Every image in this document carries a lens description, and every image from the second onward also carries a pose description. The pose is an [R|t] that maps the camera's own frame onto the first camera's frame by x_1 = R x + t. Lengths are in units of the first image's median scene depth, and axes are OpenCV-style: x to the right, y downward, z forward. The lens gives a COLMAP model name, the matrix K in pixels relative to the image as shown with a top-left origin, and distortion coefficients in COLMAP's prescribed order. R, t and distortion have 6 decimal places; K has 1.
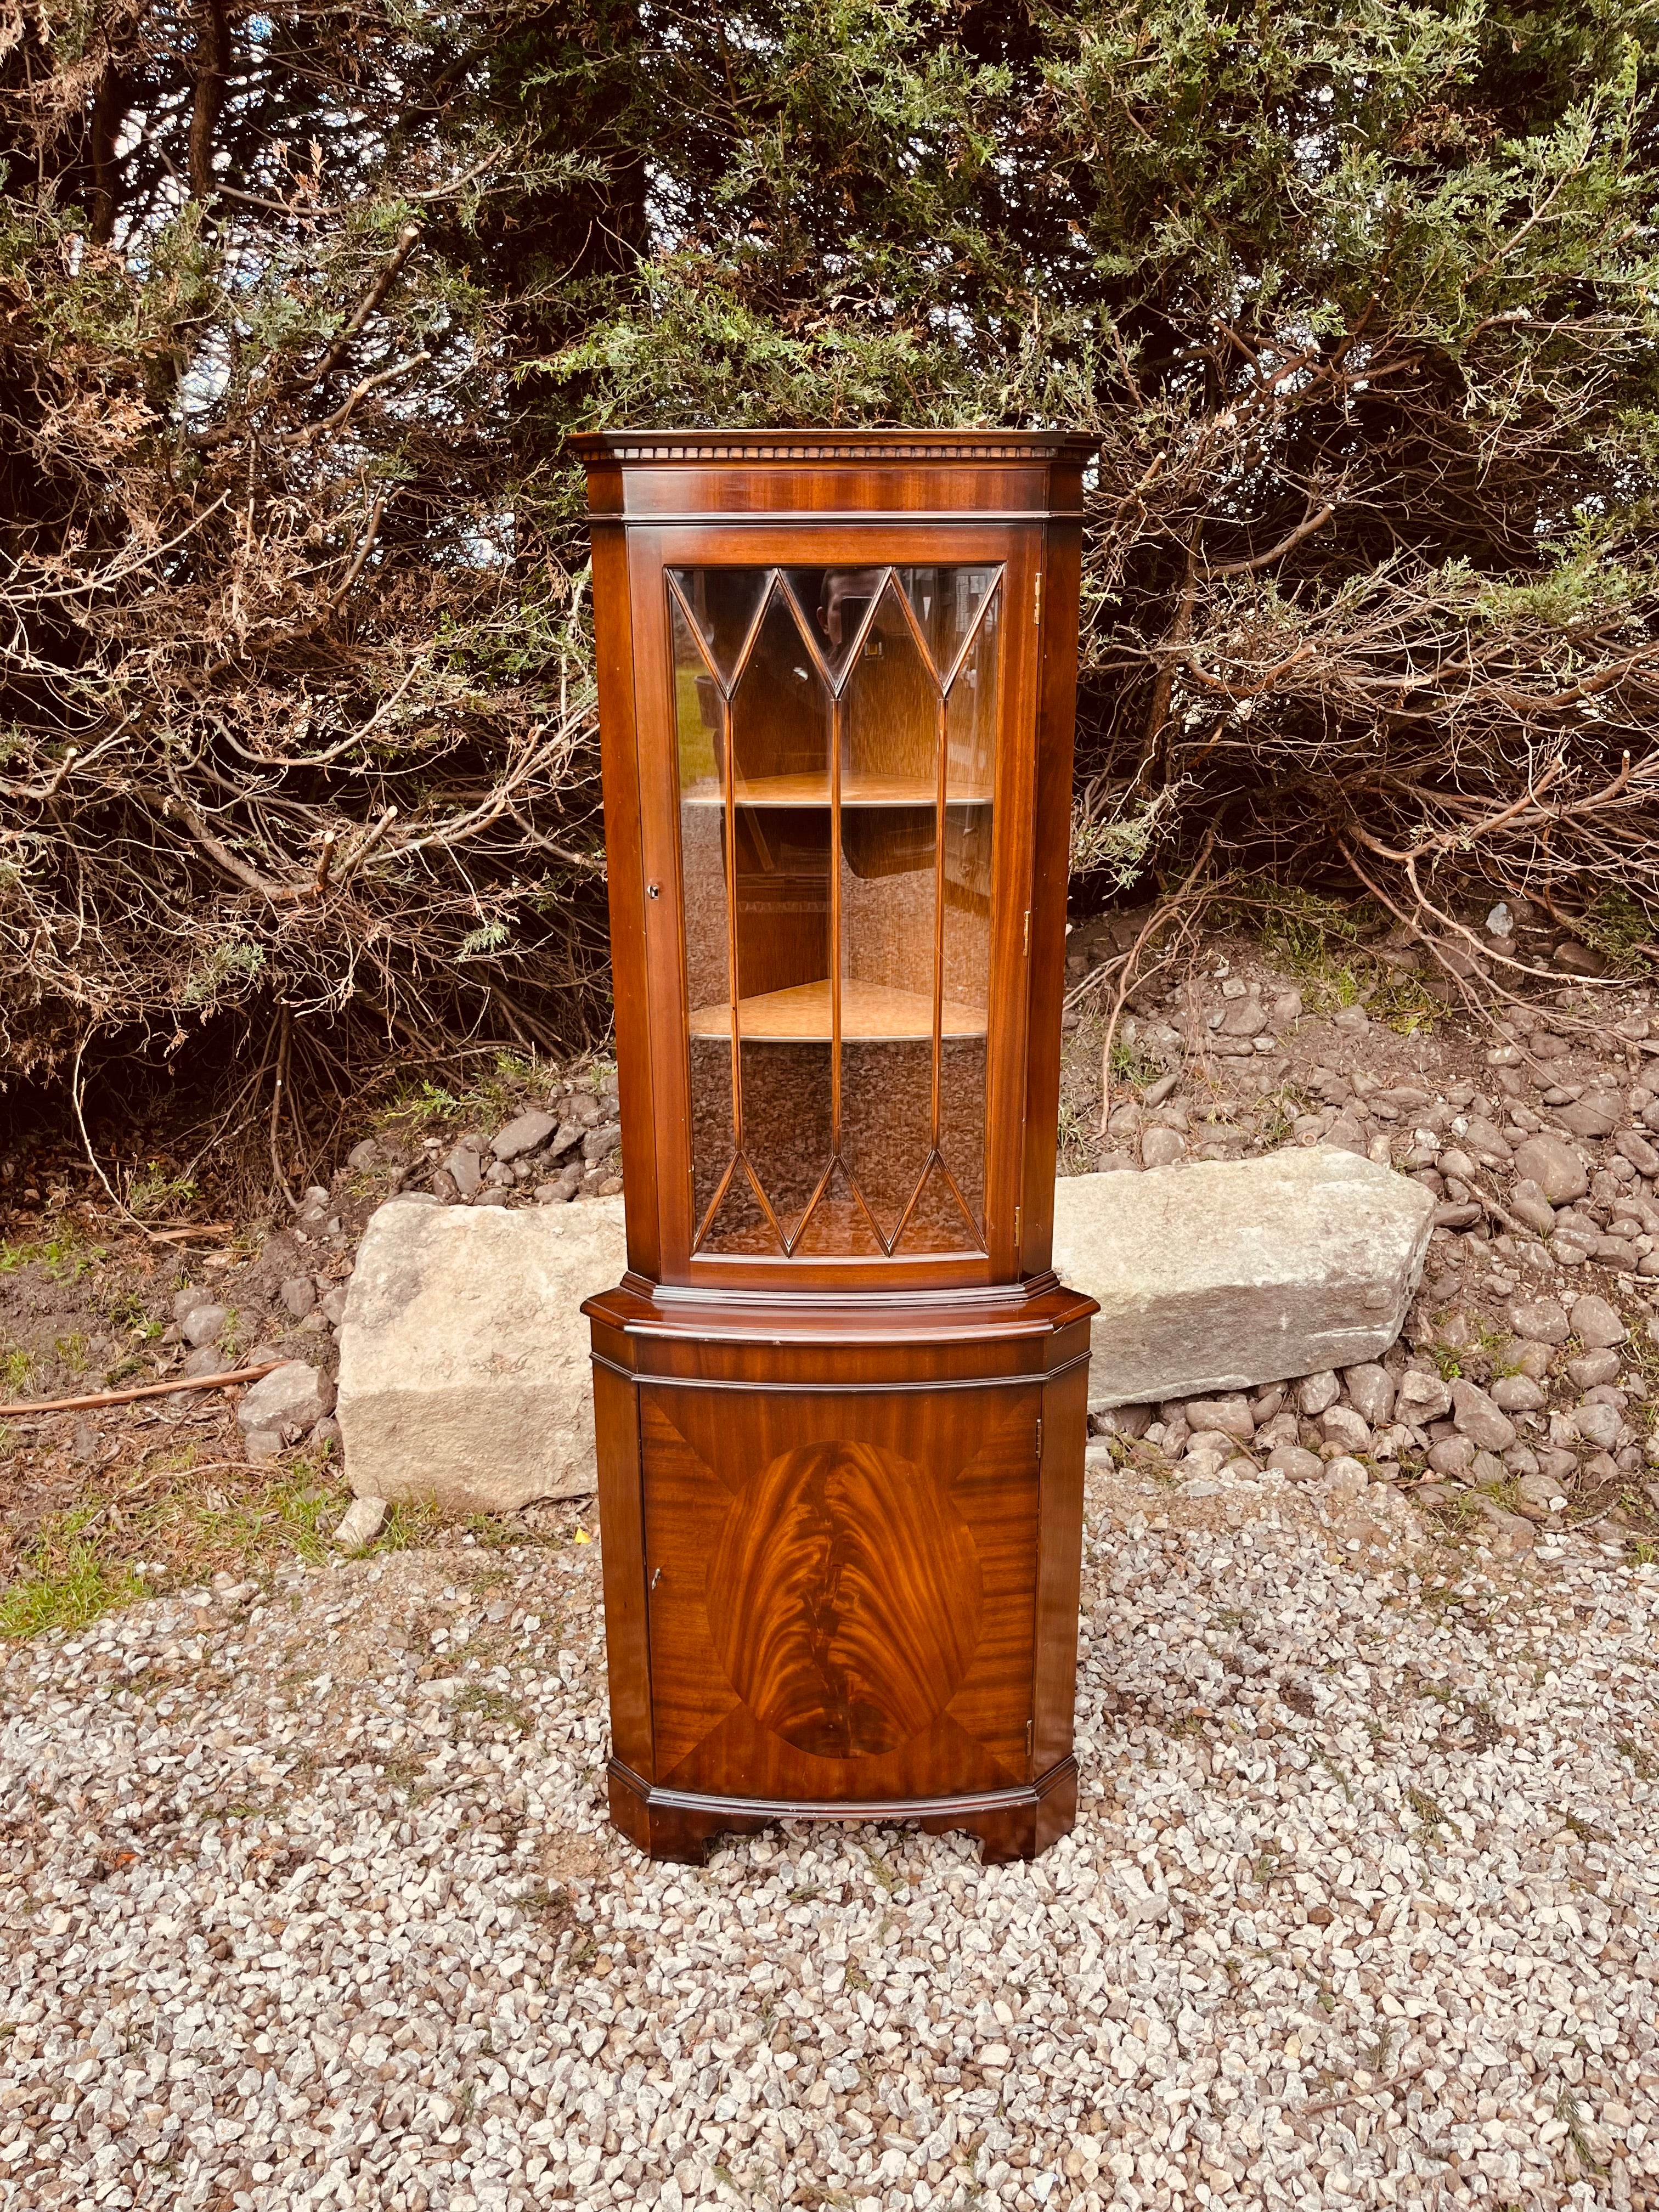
lens RADIAL K [[1685.6, 0, 845.1], [0, 1685.6, 1109.3], [0, 0, 1]] dist [0.056702, -0.076215]
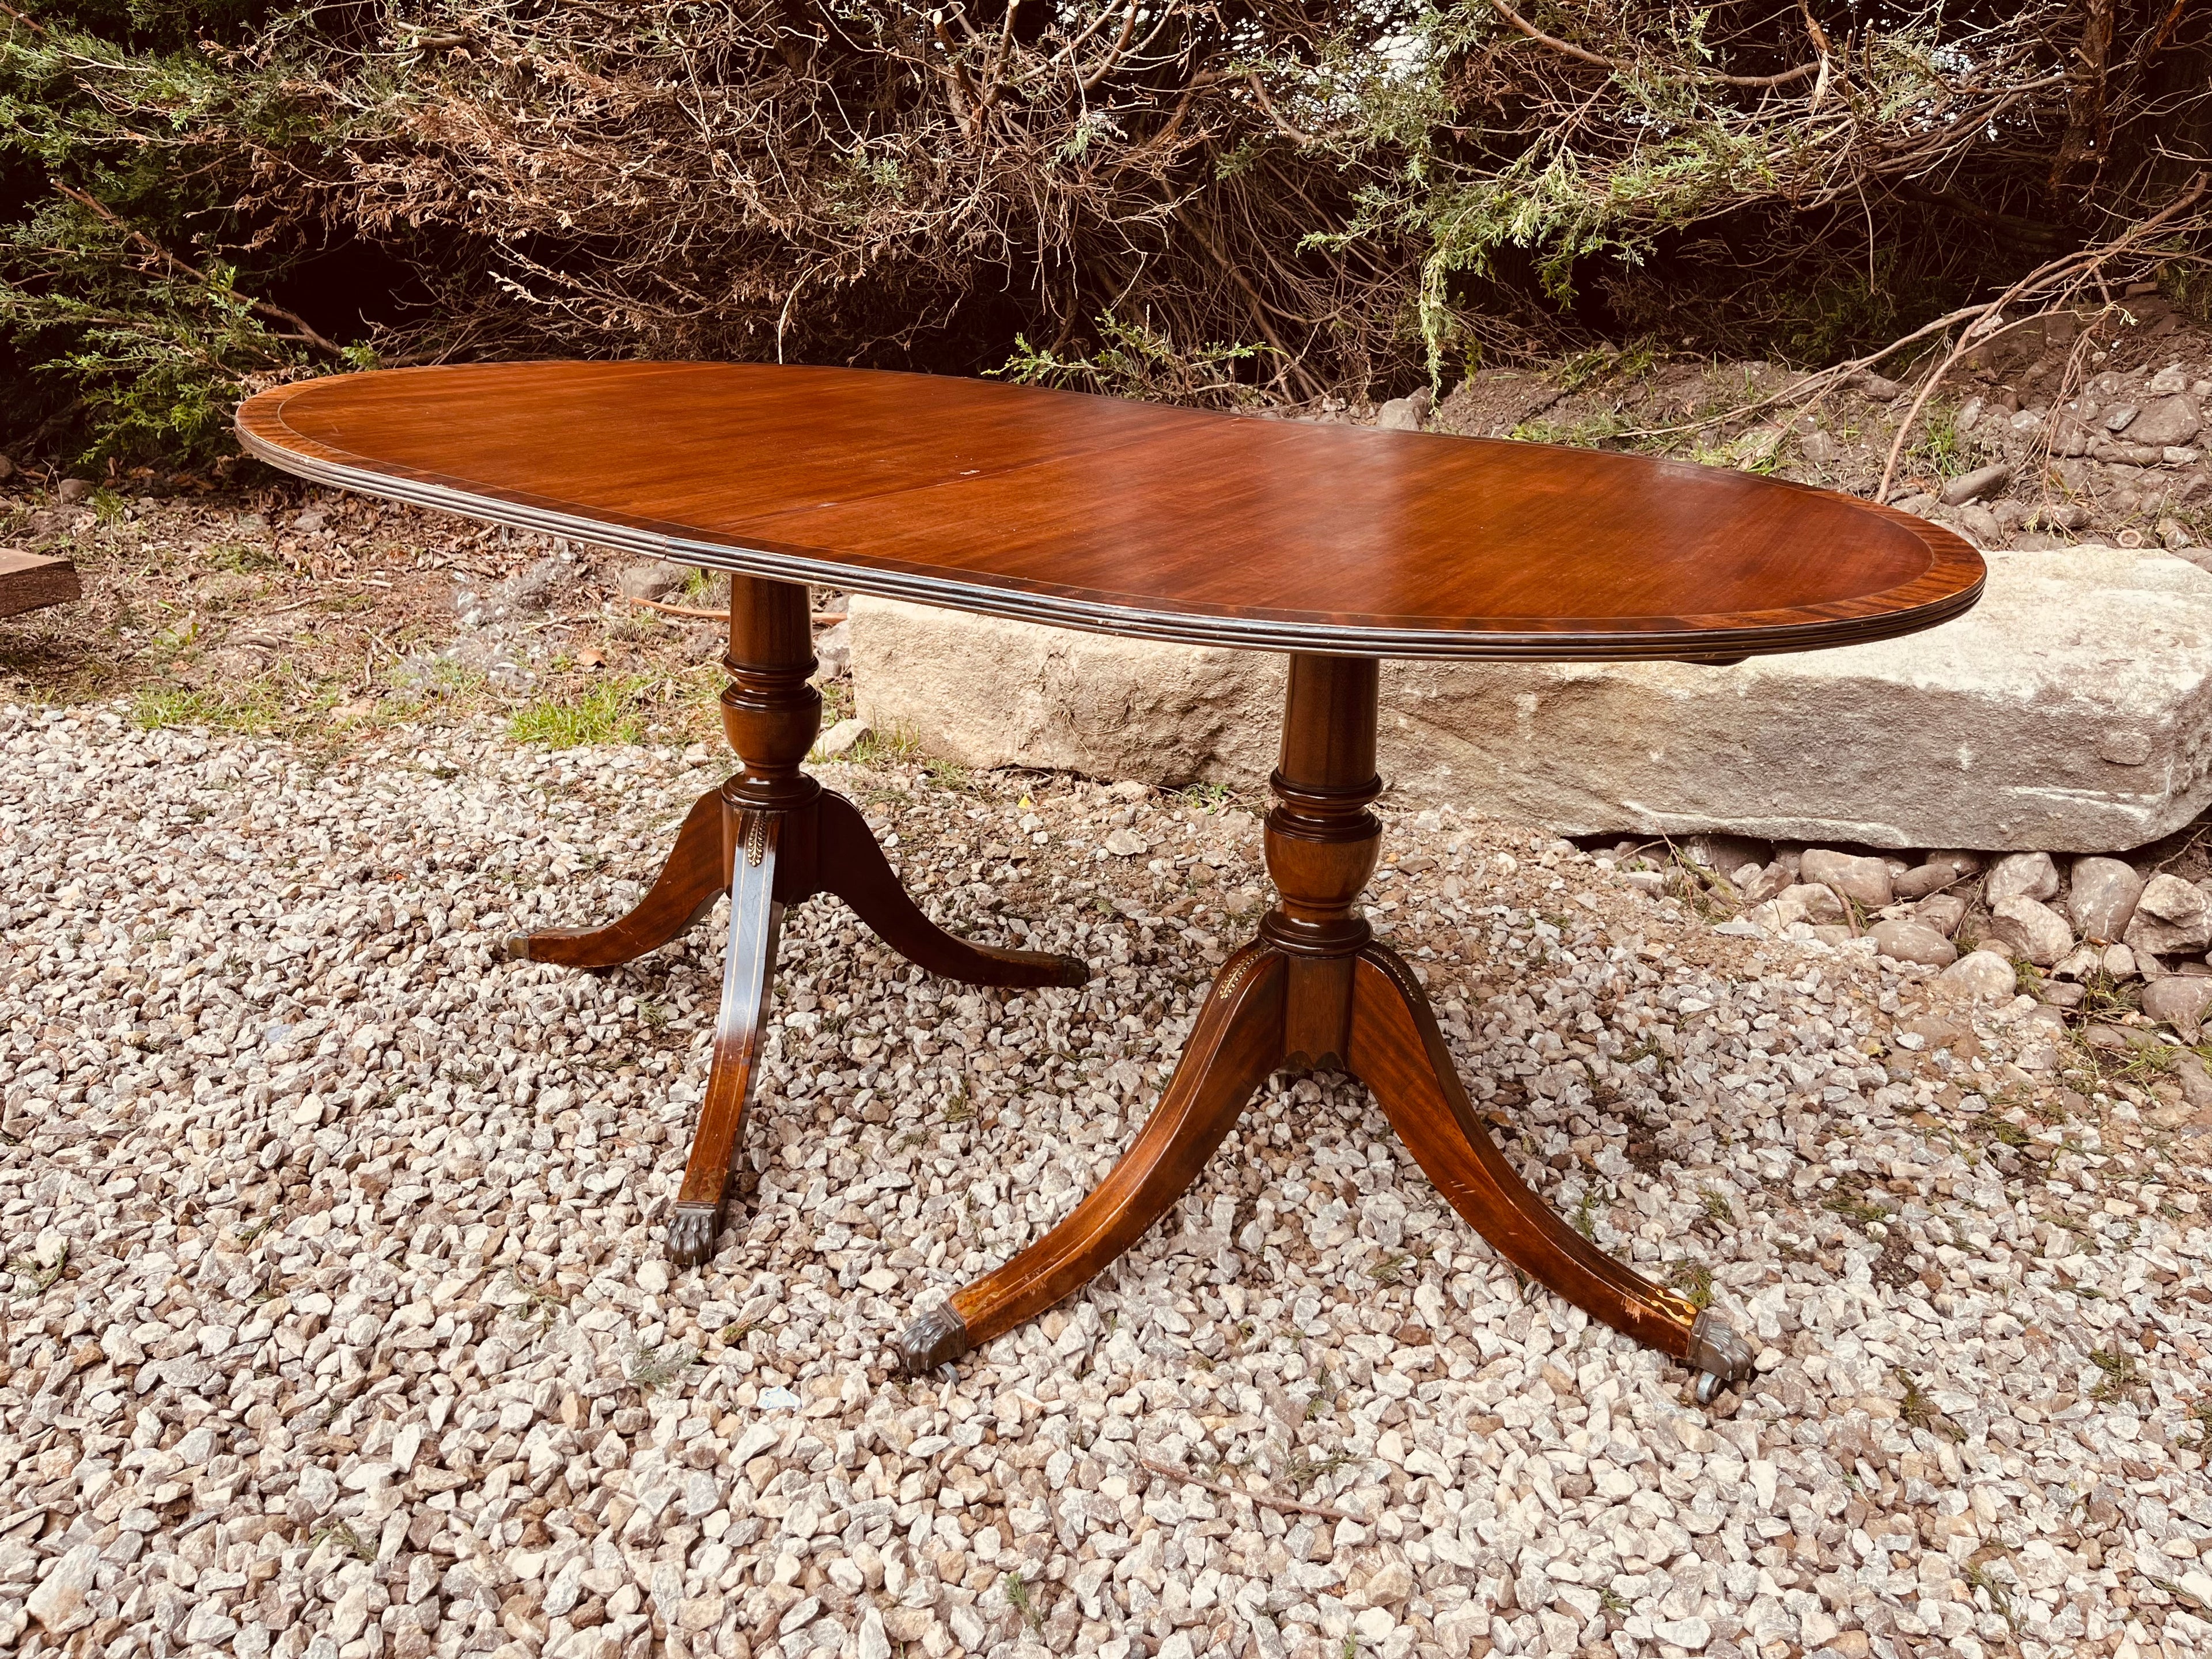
lens RADIAL K [[1685.6, 0, 1097.2], [0, 1685.6, 801.3], [0, 0, 1]] dist [0.056702, -0.076215]
pose [[0.839462, 0.216666, -0.498356, 0.324087], [-0.192968, 0.976162, 0.099351, 0.148189], [0.508002, 0.012765, 0.861261, 0.227938]]
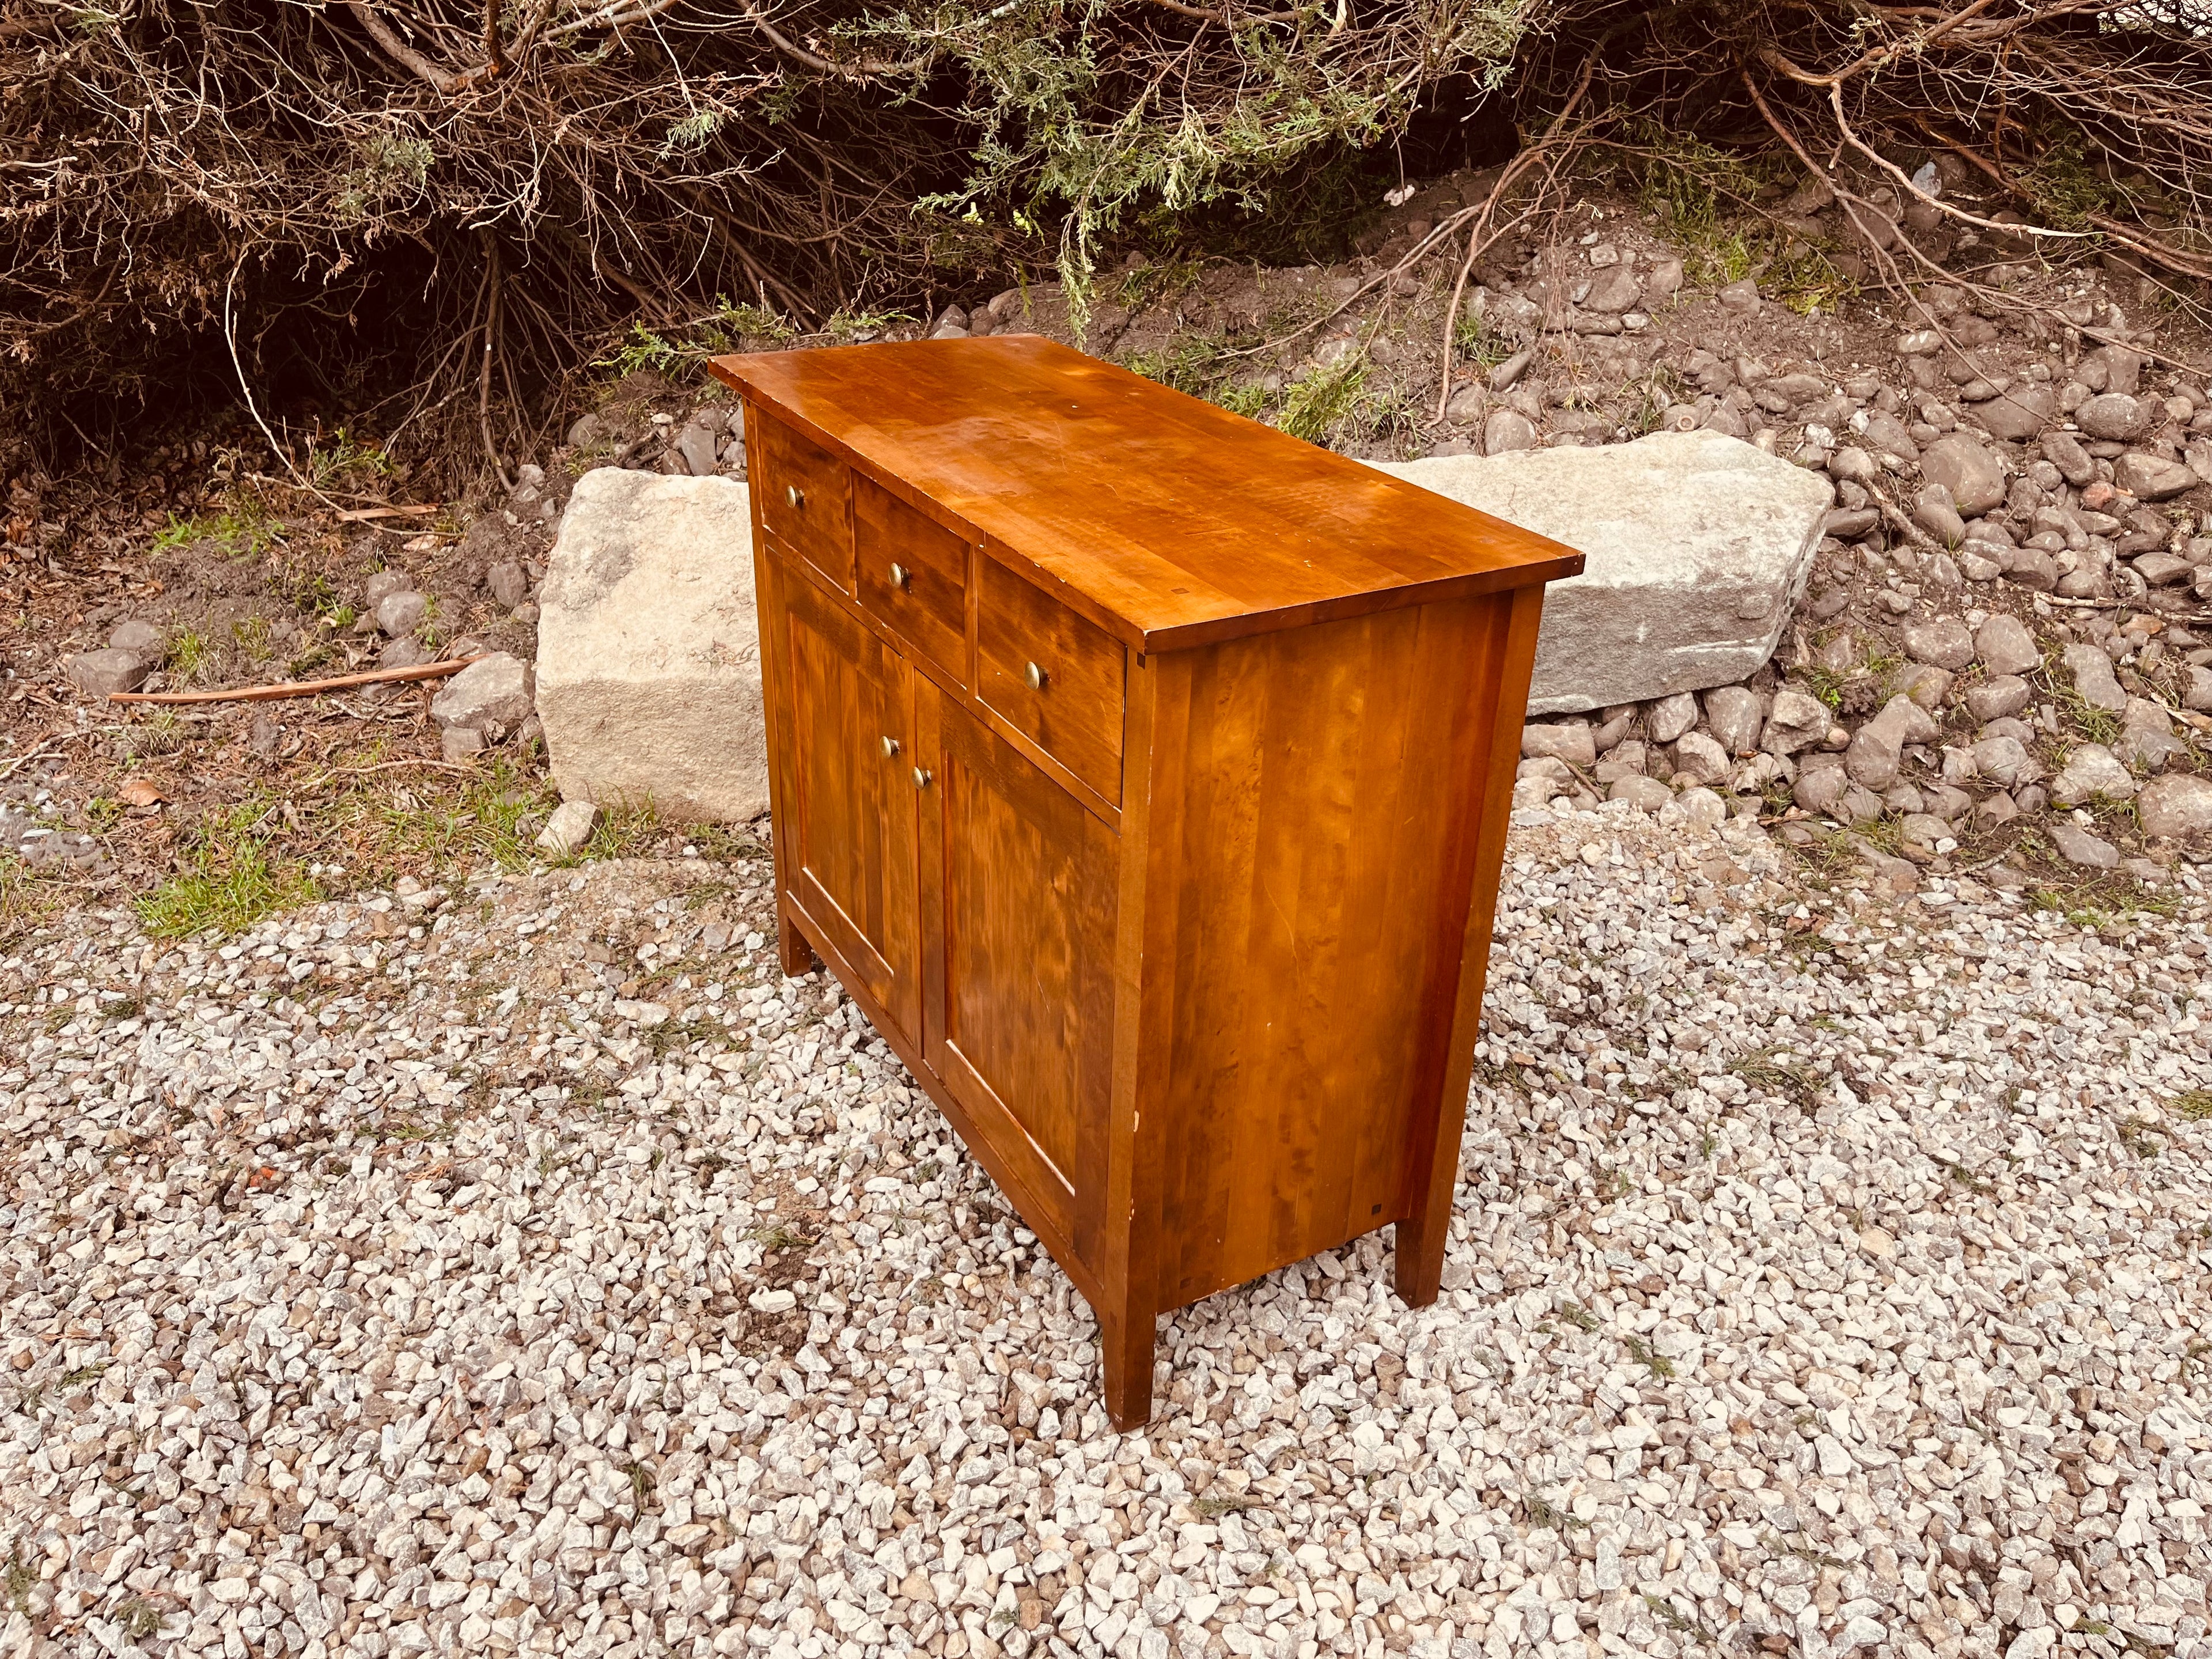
lens RADIAL K [[1685.6, 0, 1116.5], [0, 1685.6, 814.9], [0, 0, 1]] dist [0.056702, -0.076215]
pose [[0.999437, 0.027140, -0.019751, 0.014916], [-0.022888, 0.981432, 0.190441, 0.061296], [0.024552, -0.189882, 0.981500, 0.144174]]
